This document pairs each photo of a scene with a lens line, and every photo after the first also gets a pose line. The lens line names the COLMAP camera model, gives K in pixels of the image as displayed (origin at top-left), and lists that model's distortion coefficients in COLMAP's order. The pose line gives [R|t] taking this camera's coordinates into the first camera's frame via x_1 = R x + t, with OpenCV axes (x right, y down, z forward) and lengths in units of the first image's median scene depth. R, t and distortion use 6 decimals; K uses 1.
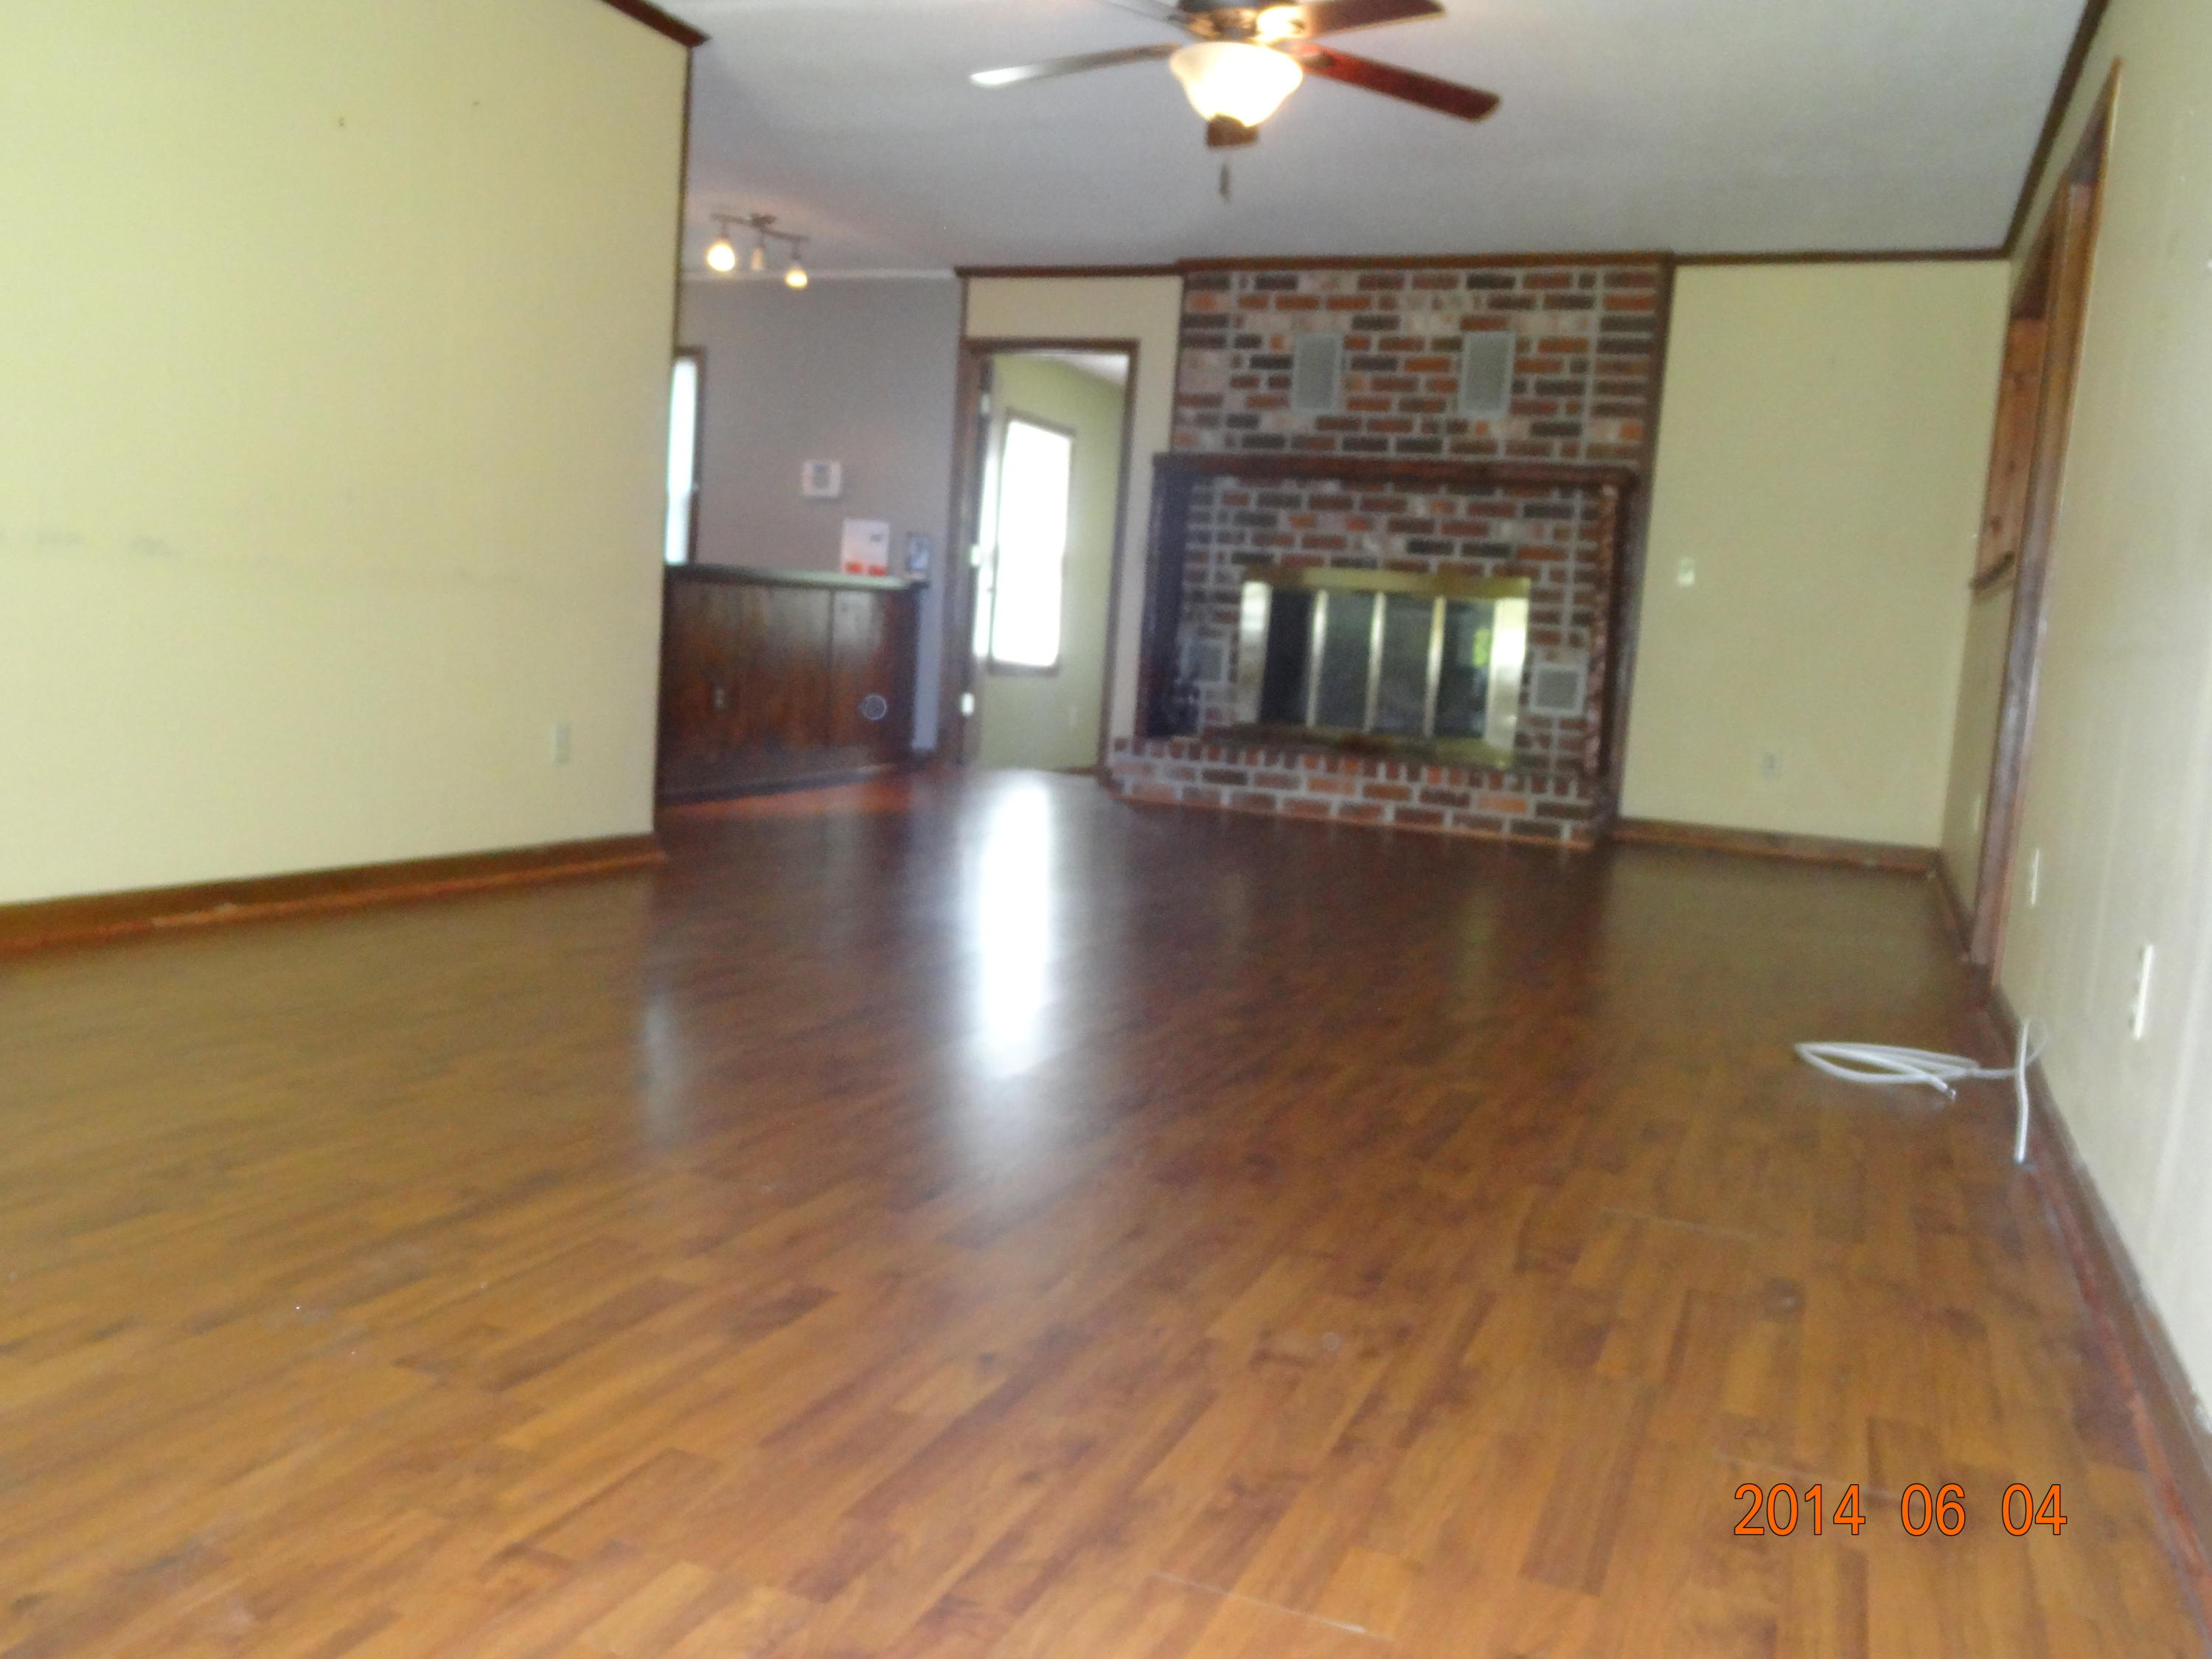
lens RADIAL K [[1804.6, 0, 1088.9], [0, 1804.6, 827.8], [0, 0, 1]] dist [0.012982, 0.002131]
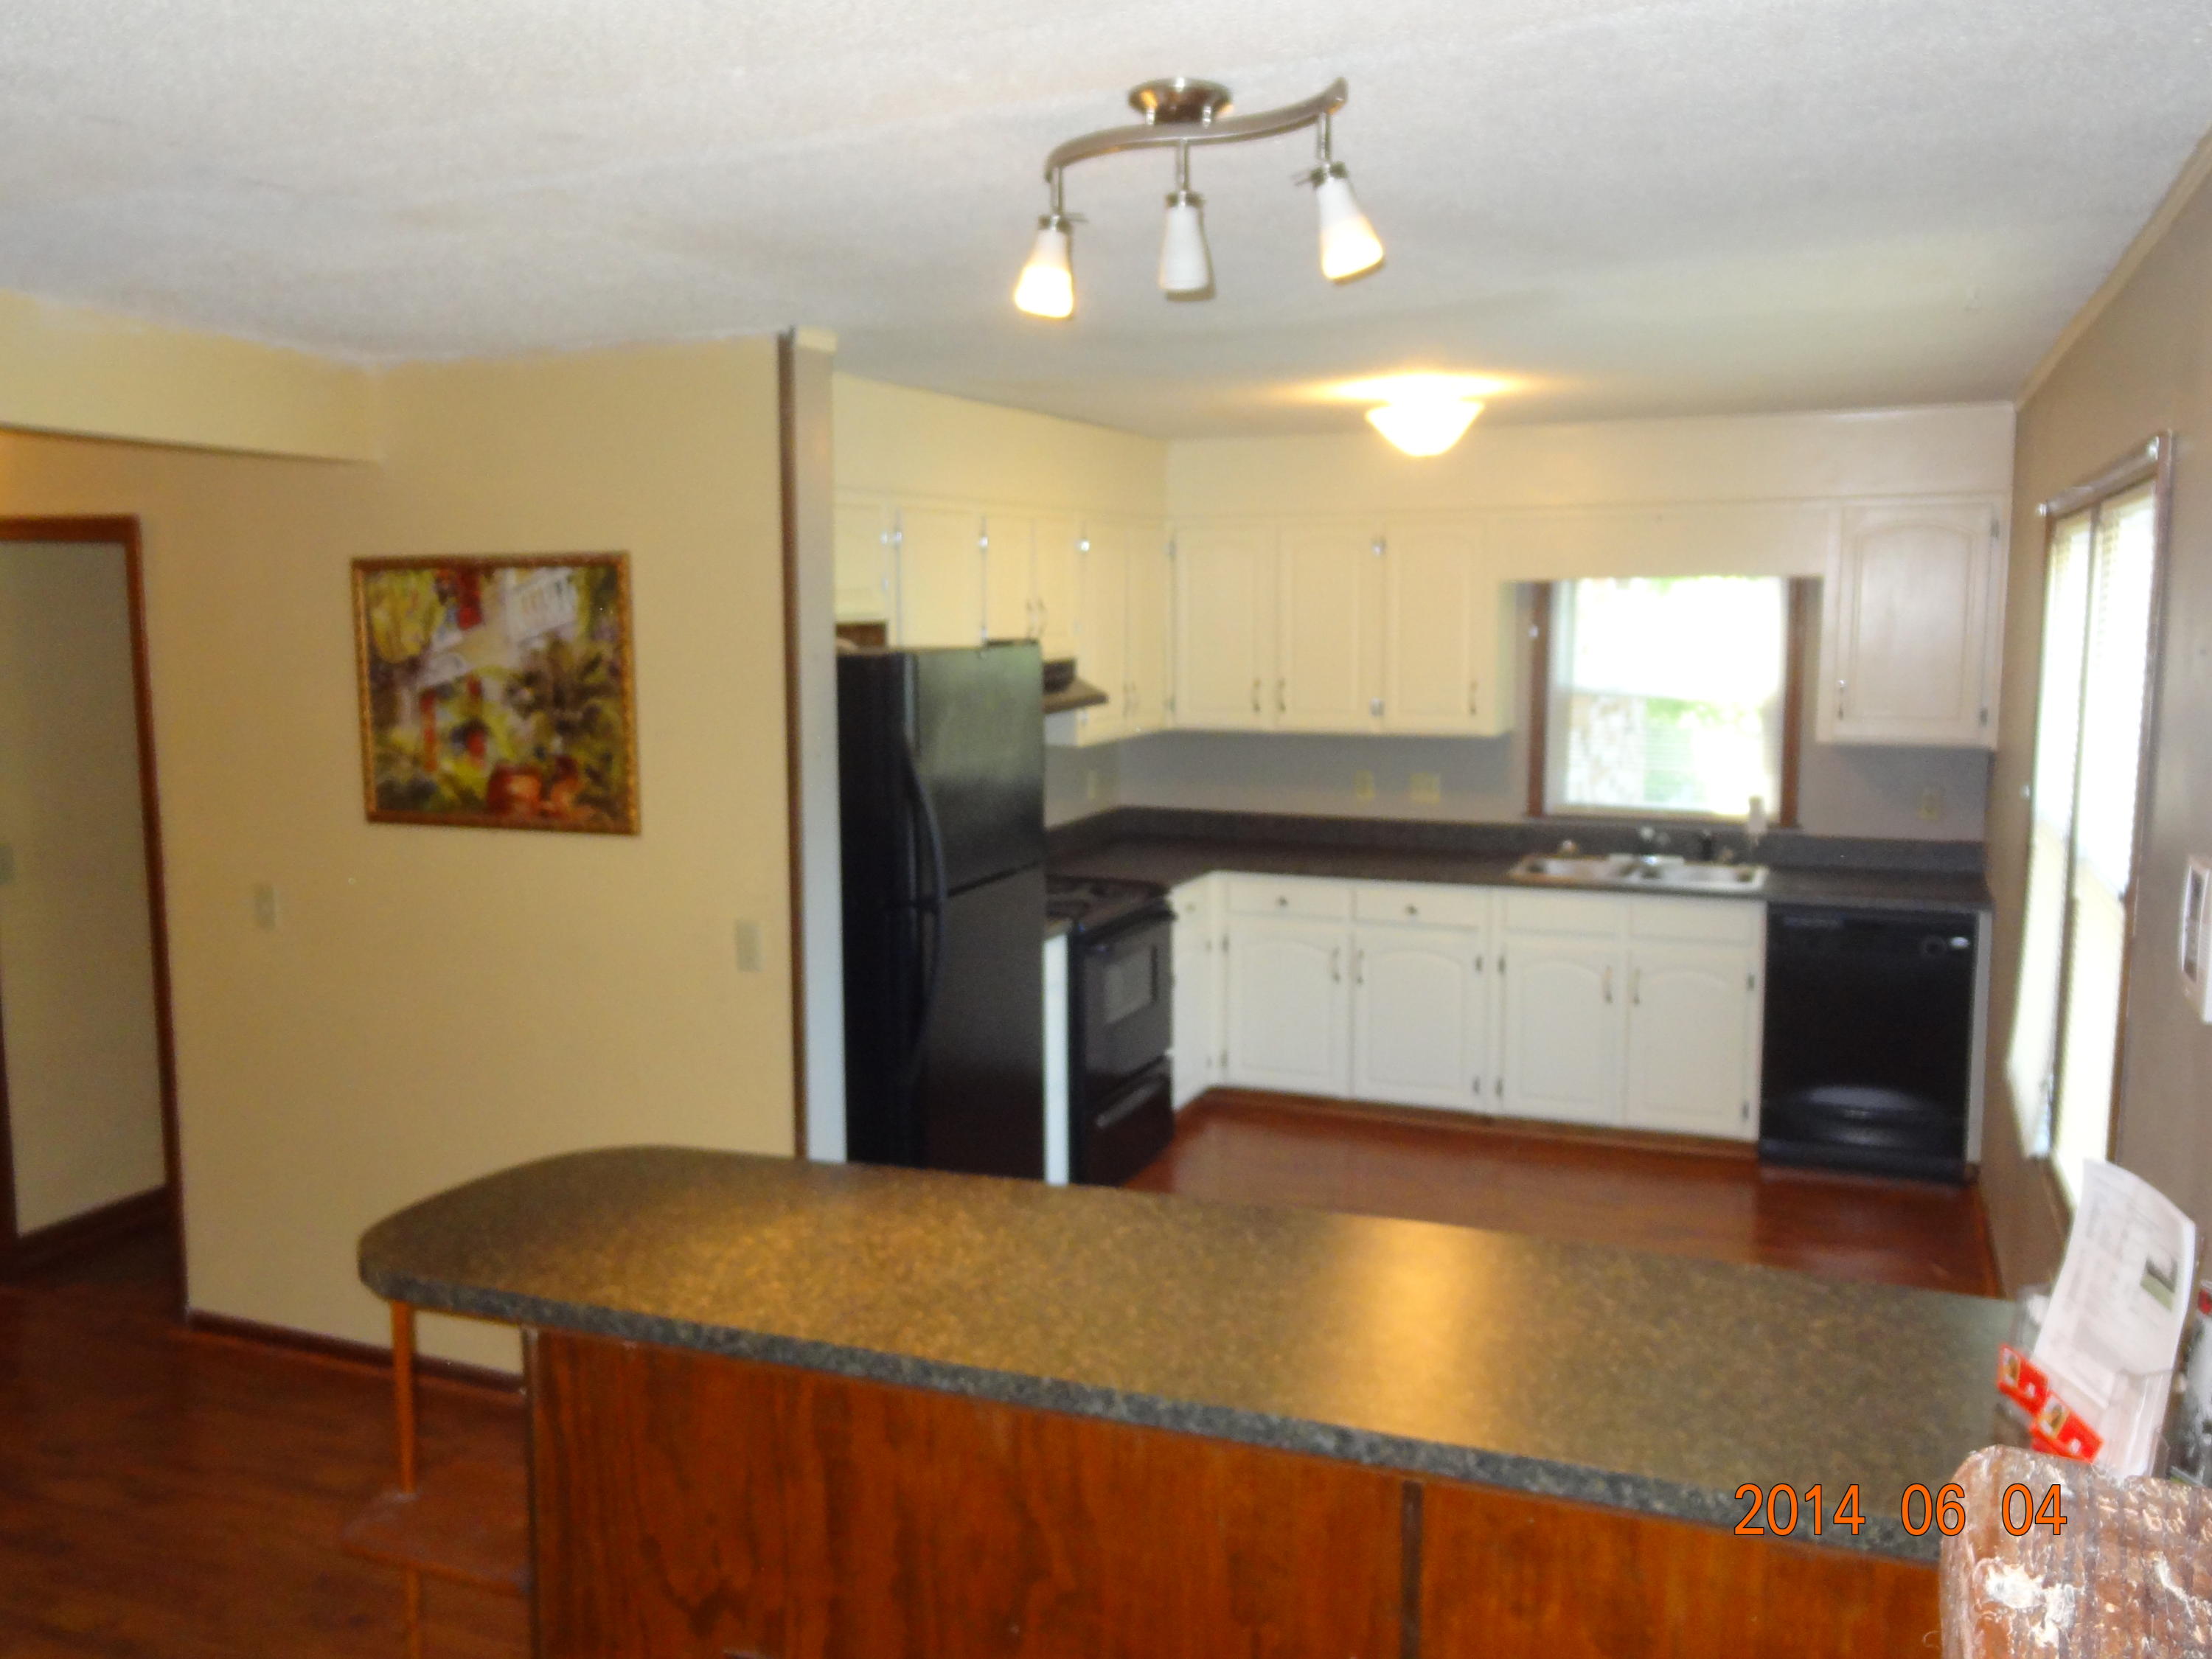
lens RADIAL K [[1804.6, 0, 1088.9], [0, 1804.6, 827.8], [0, 0, 1]] dist [0.012982, 0.002131]
pose [[-0.004263, 0.047919, -0.998842, 0.103576], [-0.103894, 0.993425, 0.048102, -0.234037], [0.994579, 0.103978, 0.000744, 0.985987]]
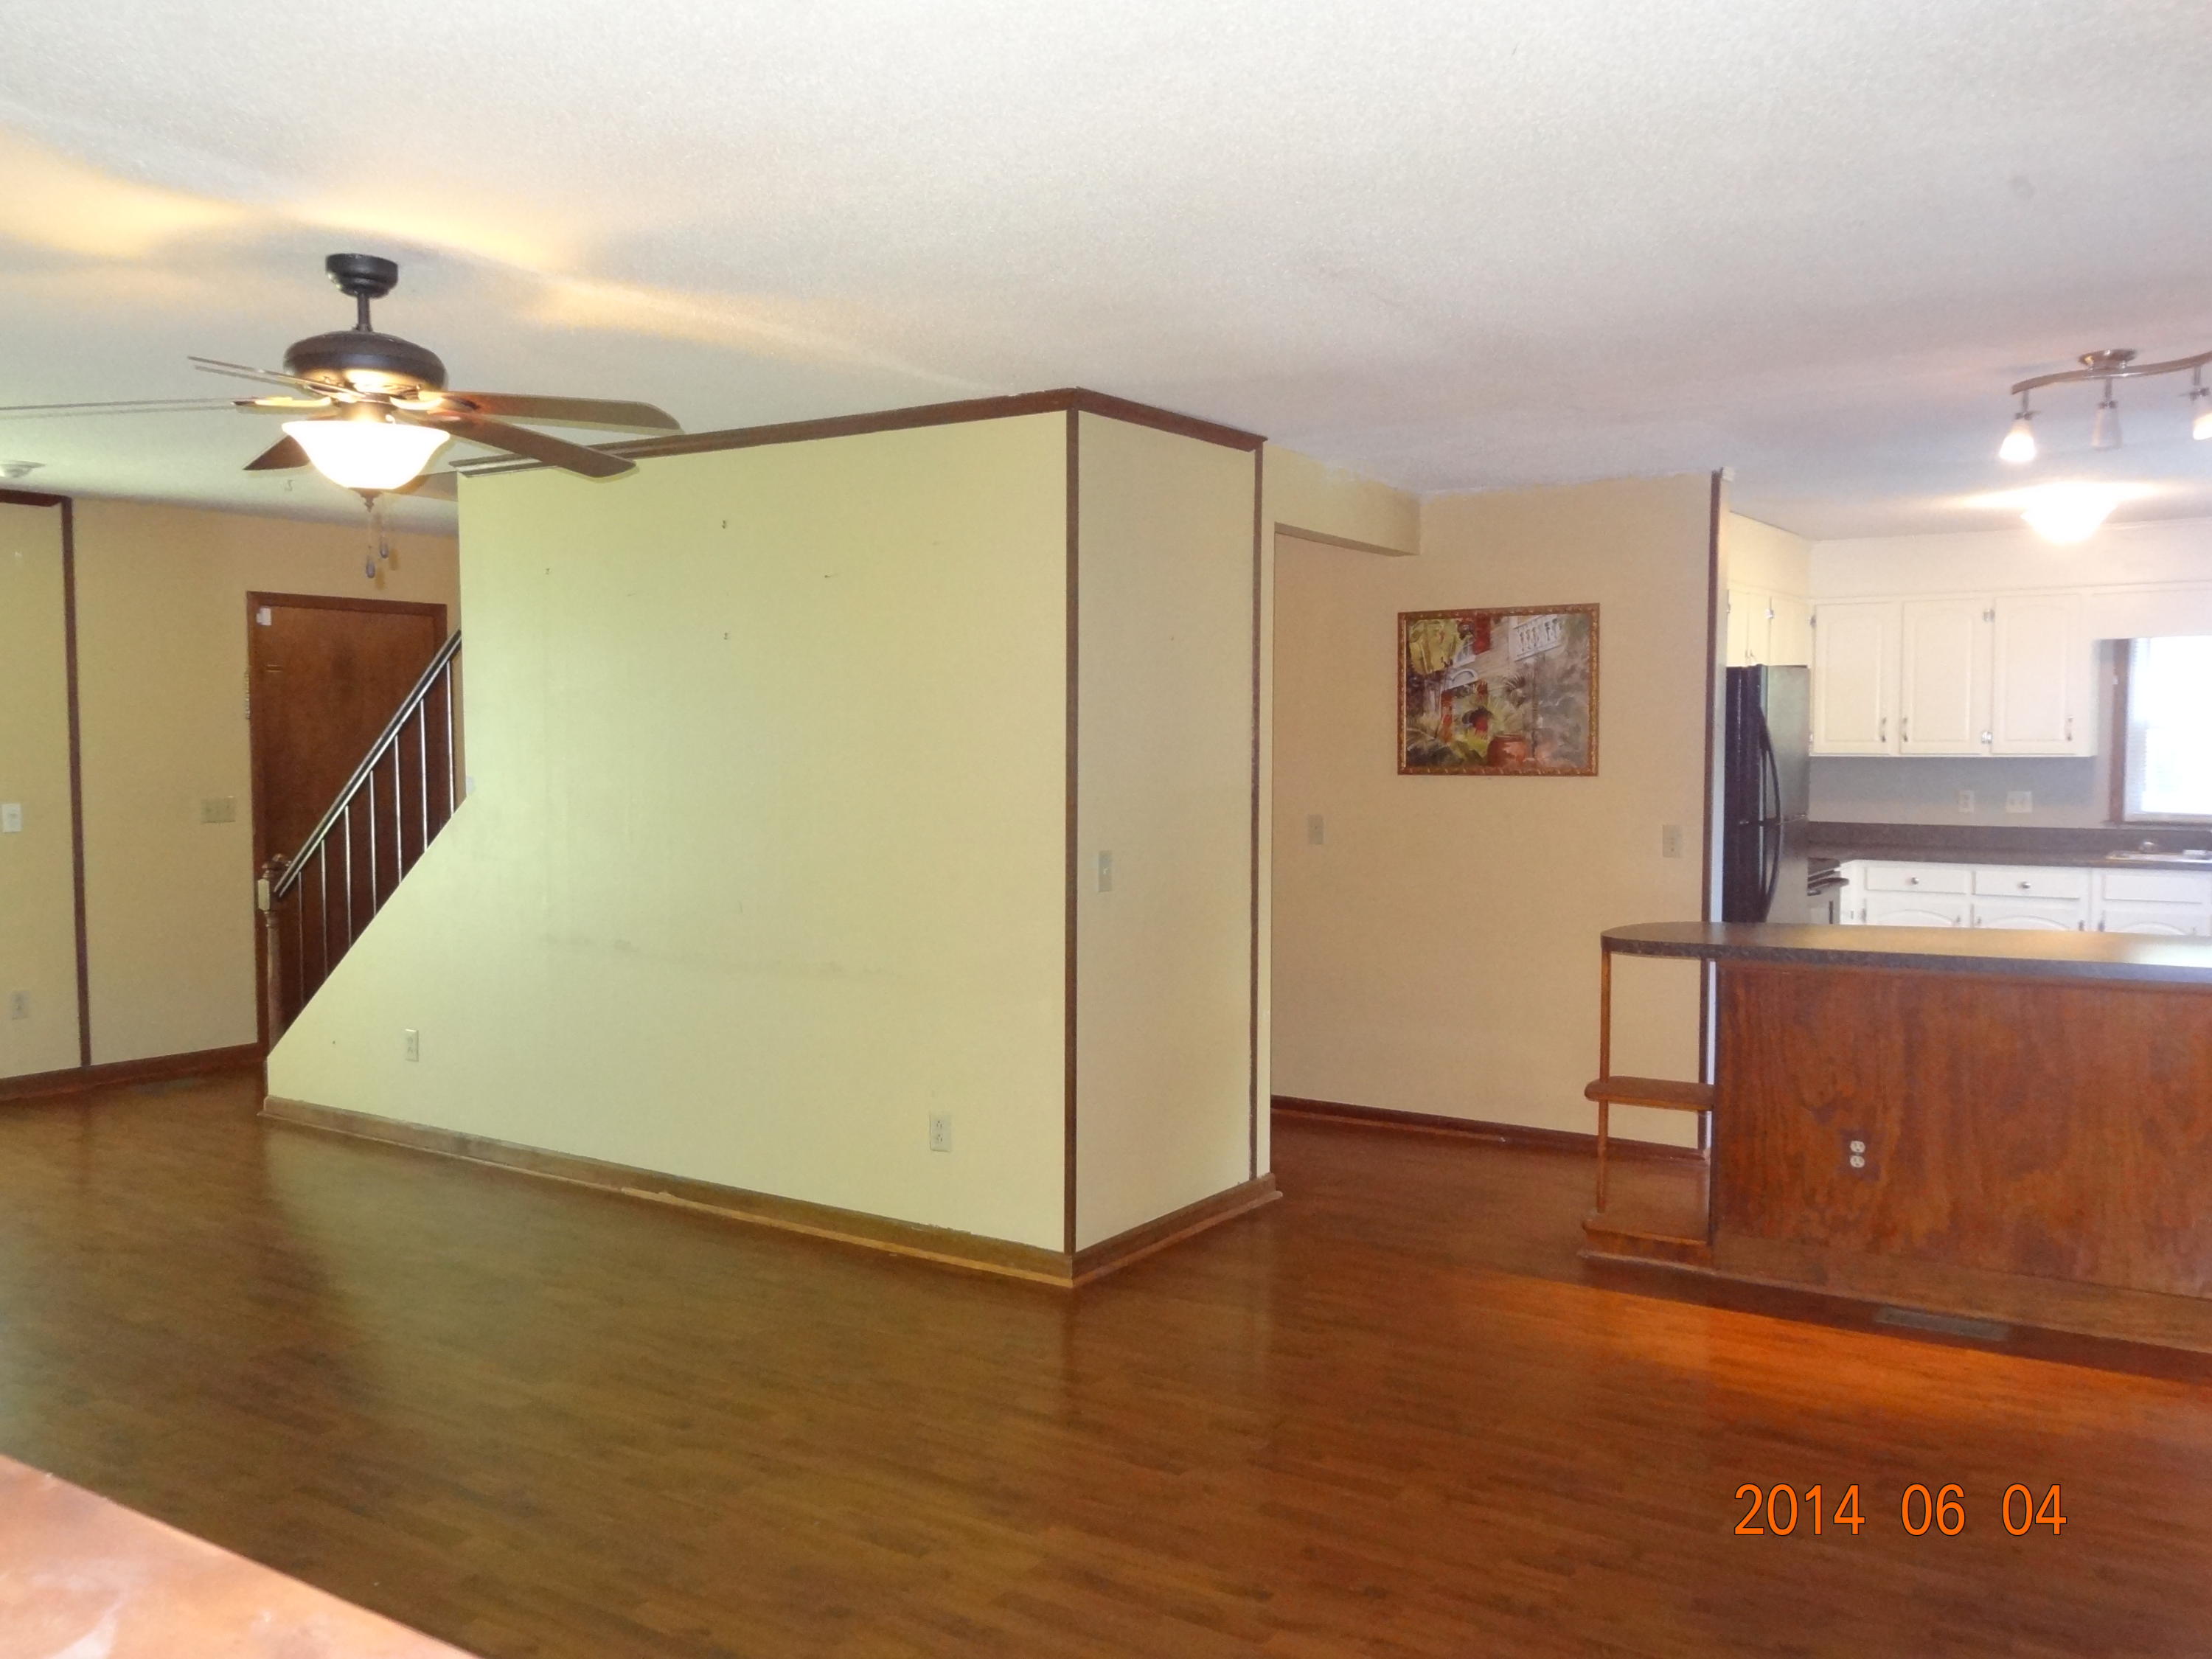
lens RADIAL K [[1804.6, 0, 1088.9], [0, 1804.6, 827.8], [0, 0, 1]] dist [0.012982, 0.002131]
pose [[-0.192262, -0.019351, -0.981153, 0.449359], [-0.117021, 0.993124, 0.003343, -0.148056], [0.974342, 0.115458, -0.193204, 0.801062]]
